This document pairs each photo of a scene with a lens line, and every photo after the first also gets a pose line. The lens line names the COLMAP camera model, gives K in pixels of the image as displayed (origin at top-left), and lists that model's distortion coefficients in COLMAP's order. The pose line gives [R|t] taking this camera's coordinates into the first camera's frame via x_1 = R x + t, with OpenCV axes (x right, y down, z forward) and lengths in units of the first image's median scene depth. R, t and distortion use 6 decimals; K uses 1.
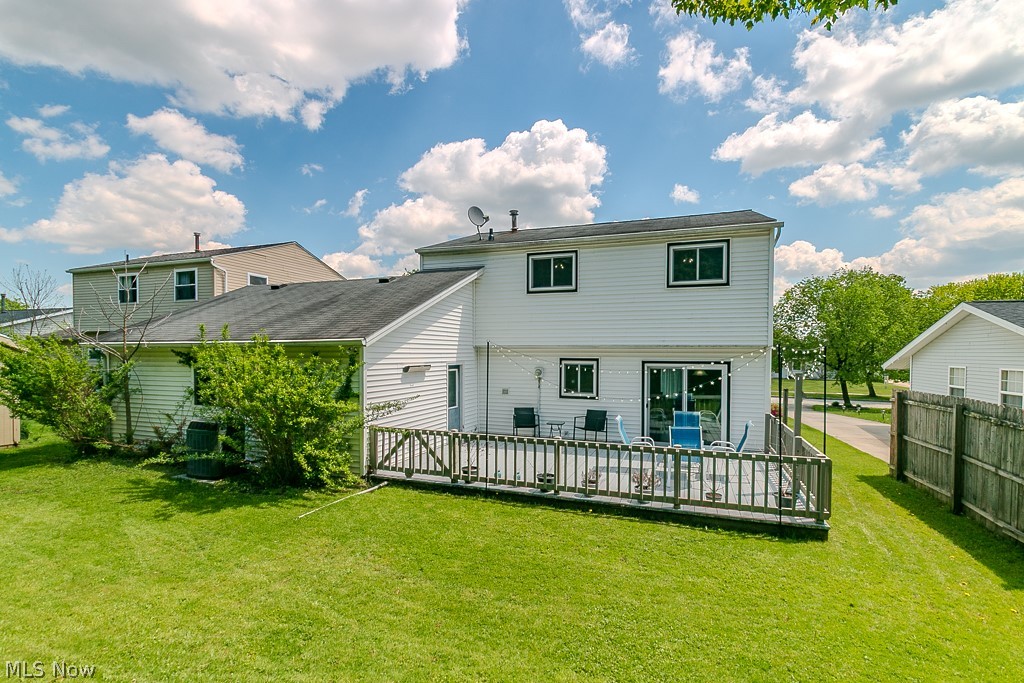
lens RADIAL K [[475.8, 0, 514.0], [0, 475.8, 357.9], [0, 0, 1]] dist [-0.002009, -0.000002]
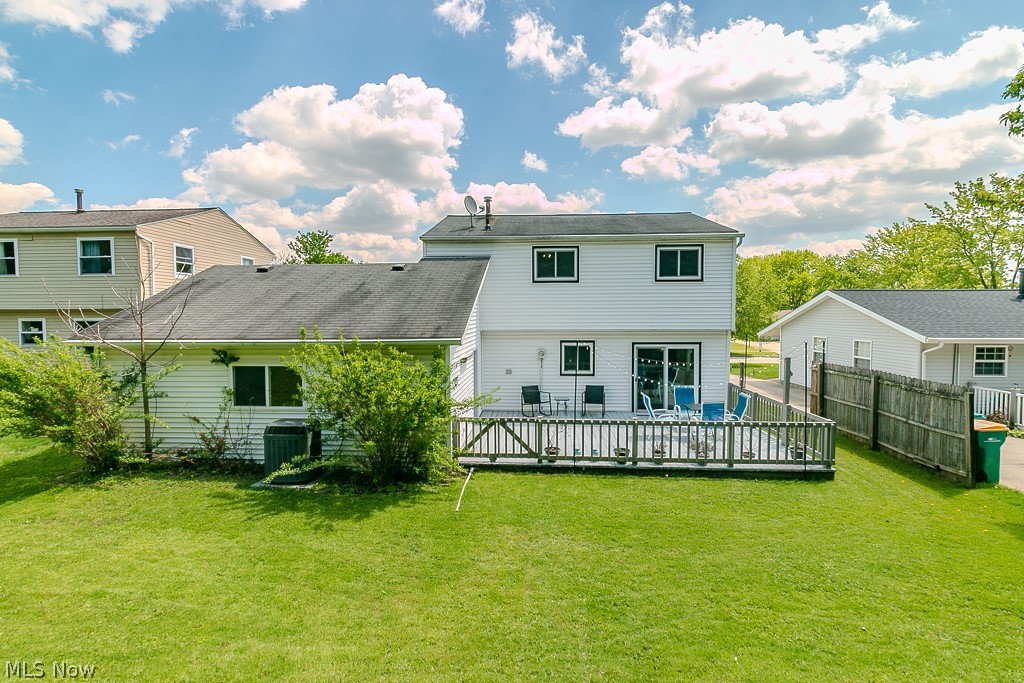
lens RADIAL K [[471.7, 0, 512.6], [0, 471.7, 325.6], [0, 0, 1]] dist [-0.001105, -0.000295]
pose [[0.958054, -0.015474, 0.286169, -0.486229], [0.010841, 0.999783, 0.017768, -0.082486], [-0.286382, -0.013920, 0.958015, -0.050263]]
